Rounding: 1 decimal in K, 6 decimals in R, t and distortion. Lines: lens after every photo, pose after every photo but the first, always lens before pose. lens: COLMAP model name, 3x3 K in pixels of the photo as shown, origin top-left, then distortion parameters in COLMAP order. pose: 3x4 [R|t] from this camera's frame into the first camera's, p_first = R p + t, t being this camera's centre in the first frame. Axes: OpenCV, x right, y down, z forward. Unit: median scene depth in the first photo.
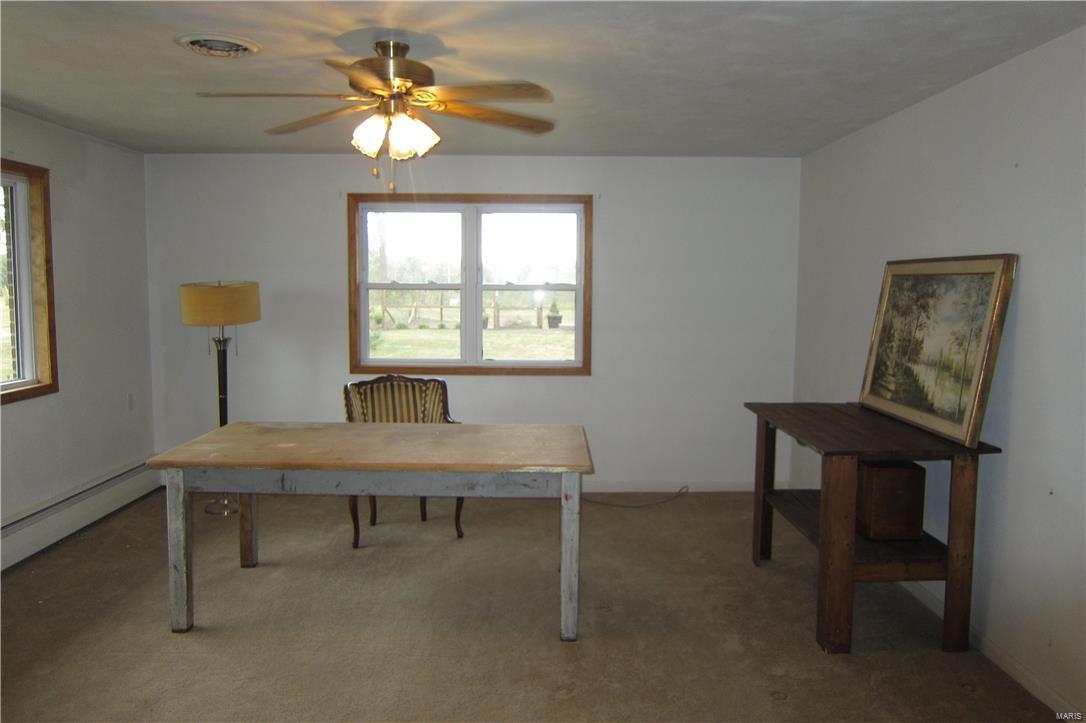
lens RADIAL K [[784.8, 0, 543.0], [0, 784.8, 361.5], [0, 0, 1]] dist [-0.006781, 0.001562]
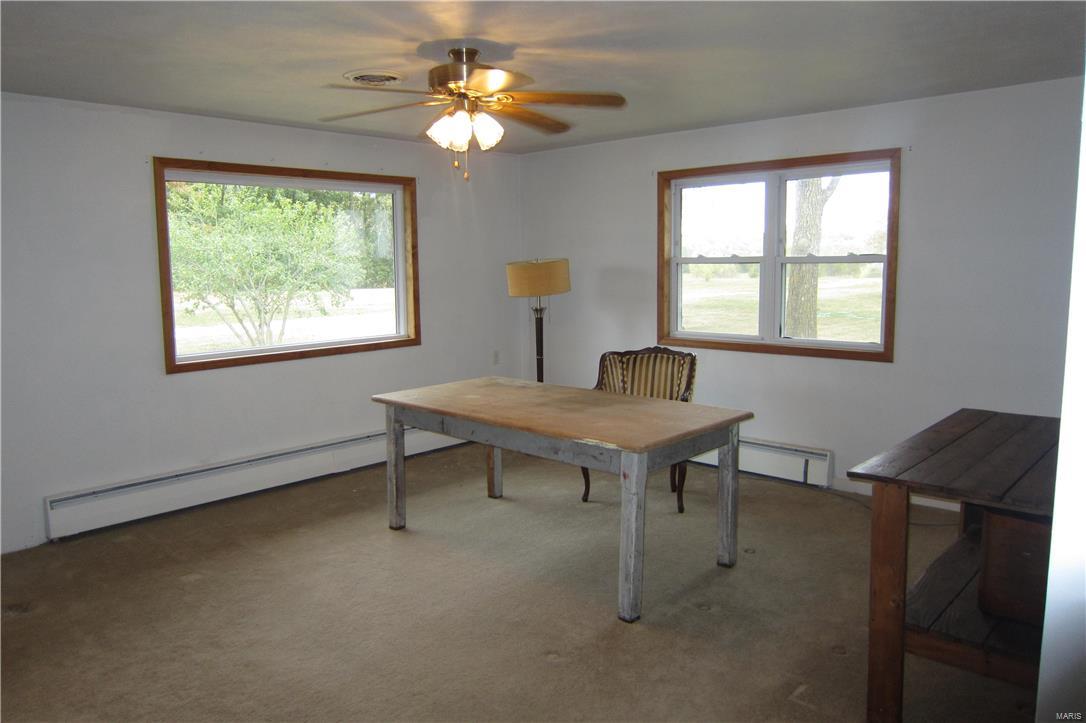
lens RADIAL K [[785.9, 0, 543.0], [0, 785.9, 361.5], [0, 0, 1]] dist [-0.028008, 0.003693]
pose [[0.730033, 0.068843, -0.679935, 0.414262], [-0.046356, 0.997610, 0.051236, -0.010108], [0.681838, -0.005885, 0.731480, 0.144267]]
